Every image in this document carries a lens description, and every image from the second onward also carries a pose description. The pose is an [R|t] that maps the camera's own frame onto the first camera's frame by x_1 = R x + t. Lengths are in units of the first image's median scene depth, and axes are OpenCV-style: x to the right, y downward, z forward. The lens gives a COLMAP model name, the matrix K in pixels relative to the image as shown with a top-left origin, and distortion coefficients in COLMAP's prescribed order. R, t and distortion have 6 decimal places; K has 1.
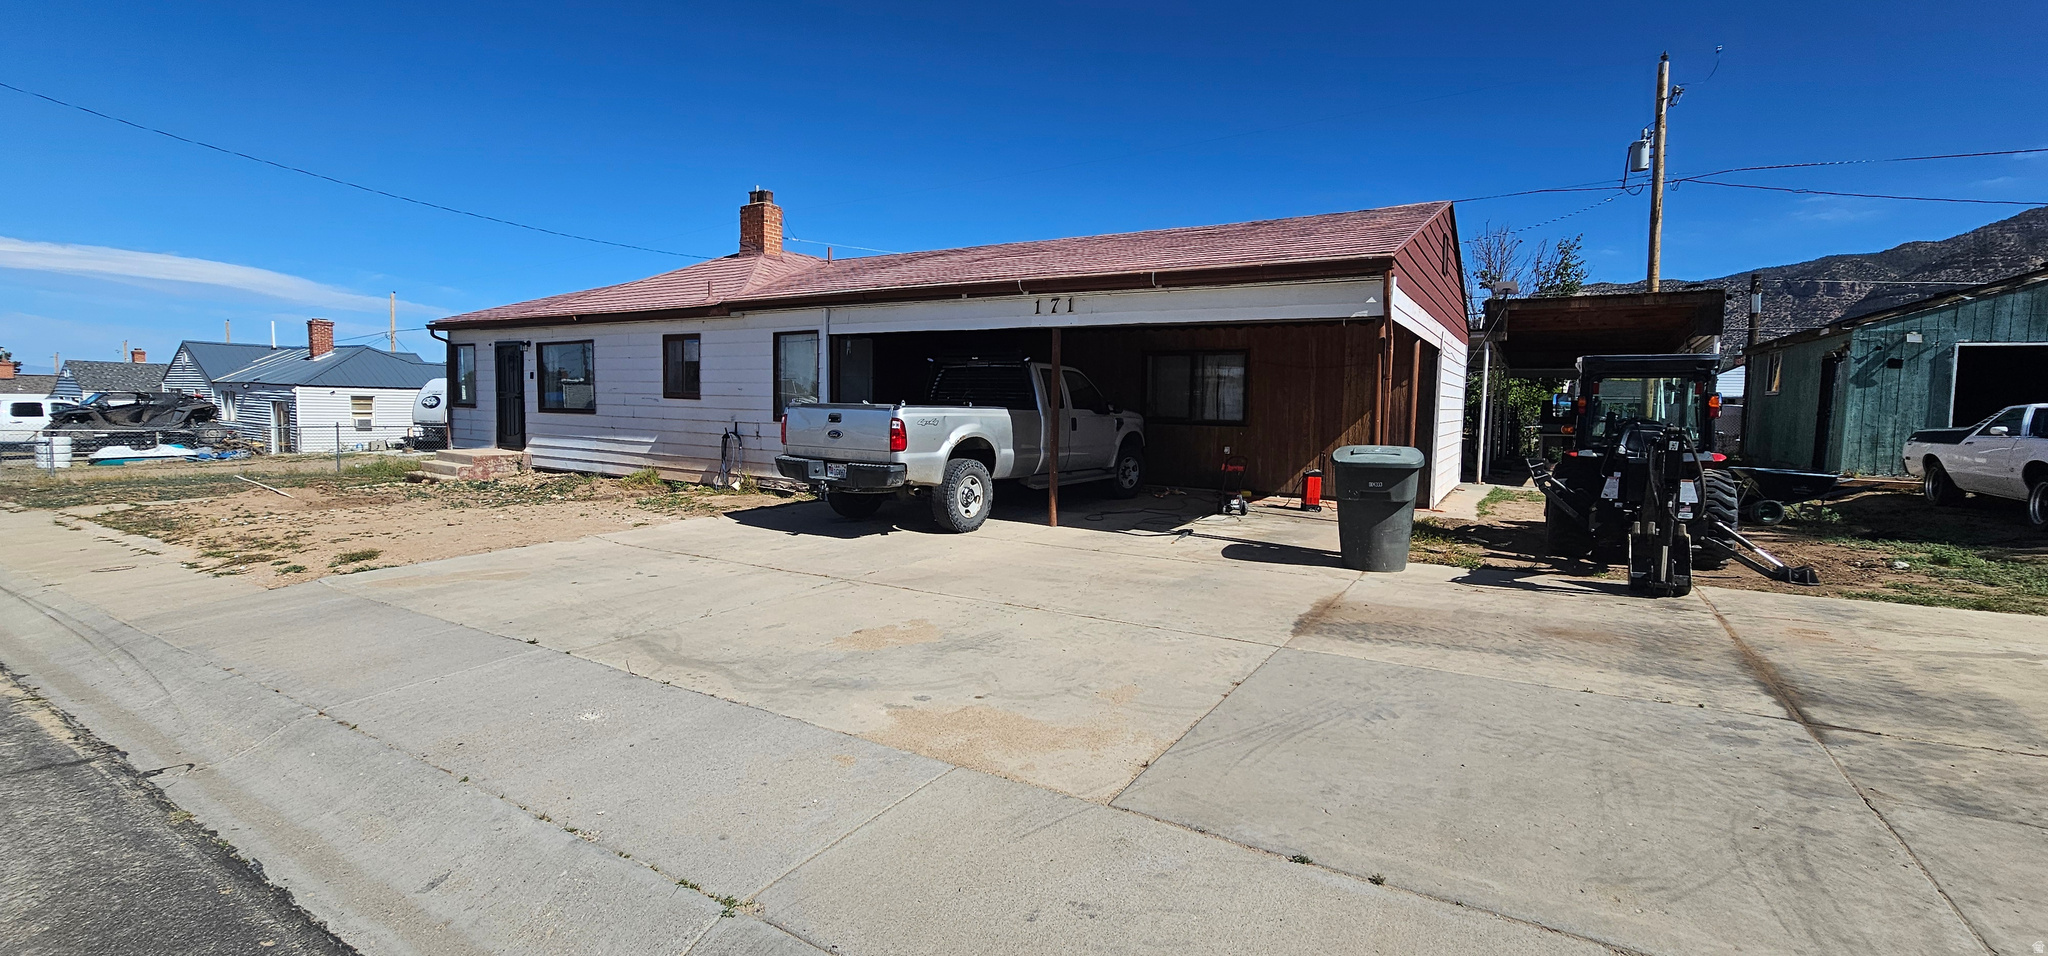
lens RADIAL K [[838.8, 0, 1029.3], [0, 838.8, 473.5], [0, 0, 1]] dist [-0.003772, 0.000580]
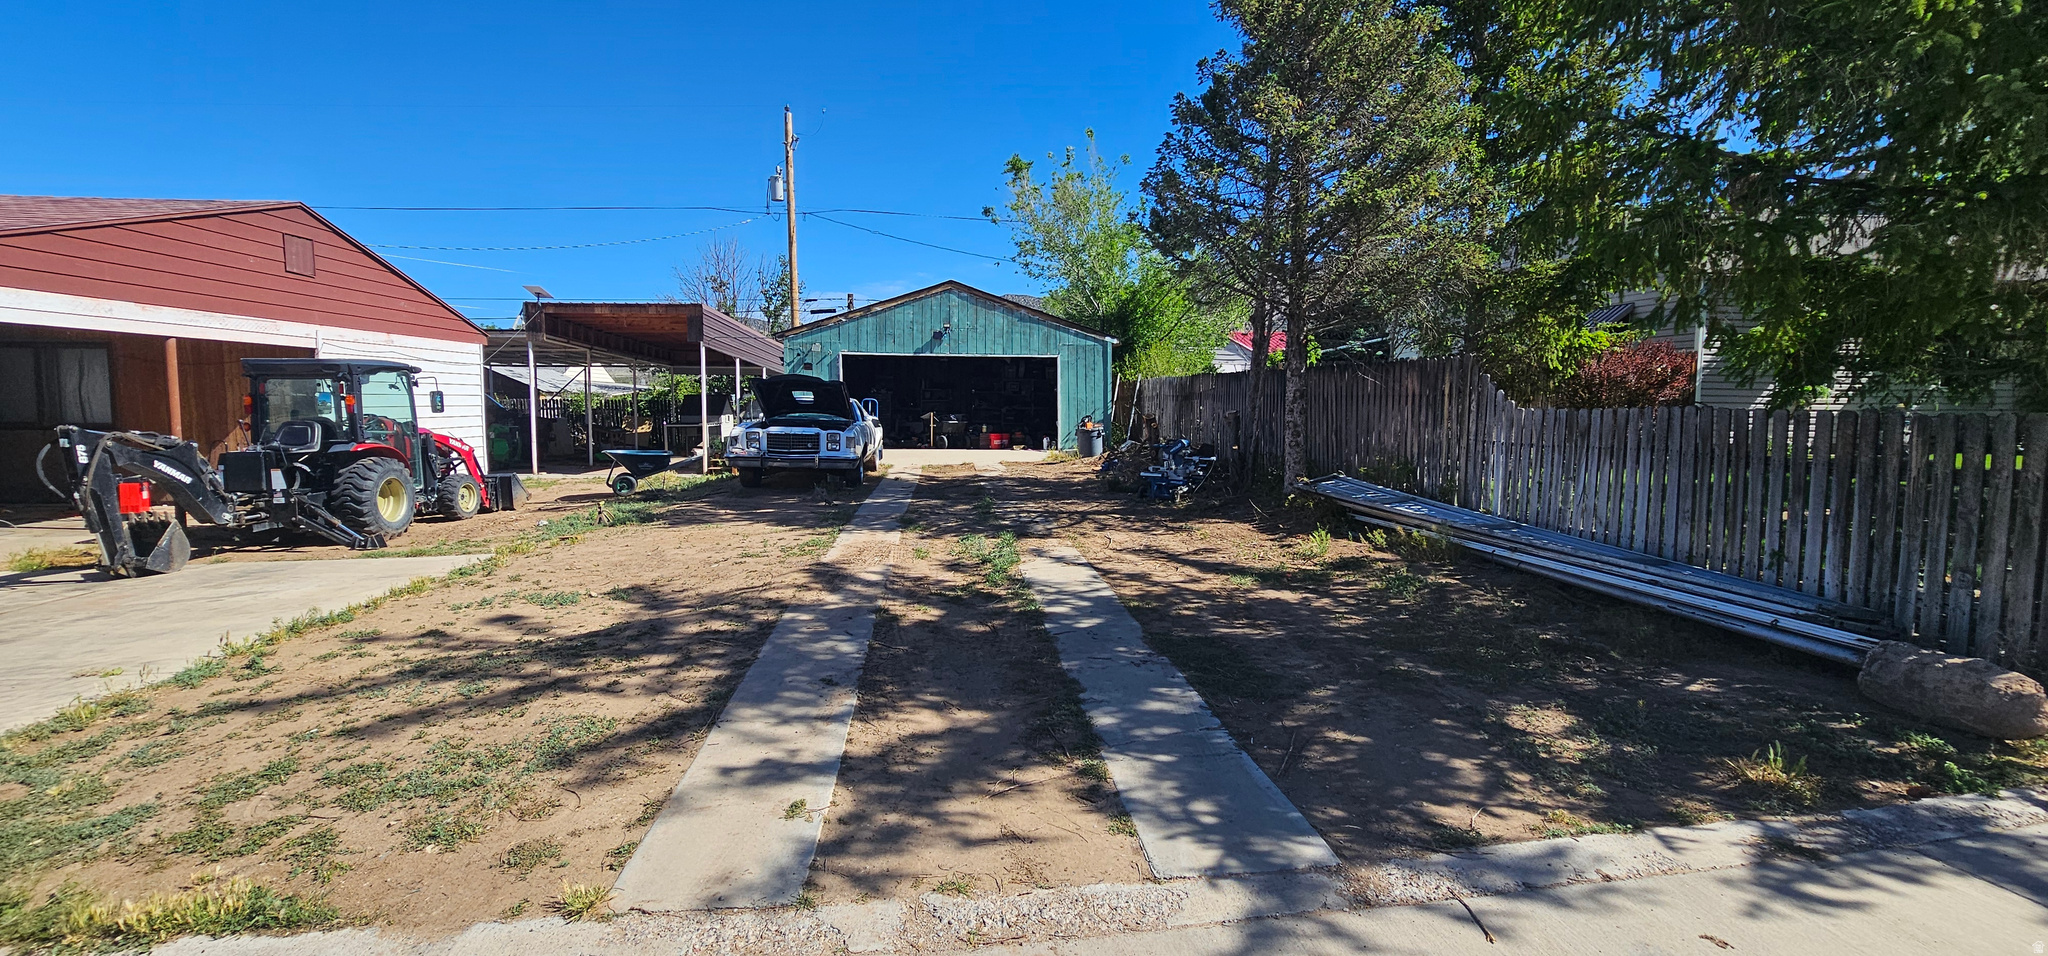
lens RADIAL K [[838.8, 0, 1012.6], [0, 838.8, 464.1], [0, 0, 1]] dist [-0.003772, 0.000580]
pose [[0.828994, -0.053685, 0.556674, 0.766526], [0.055966, 0.998349, 0.012936, 0.032946], [-0.556450, 0.020431, 0.830630, -0.387802]]
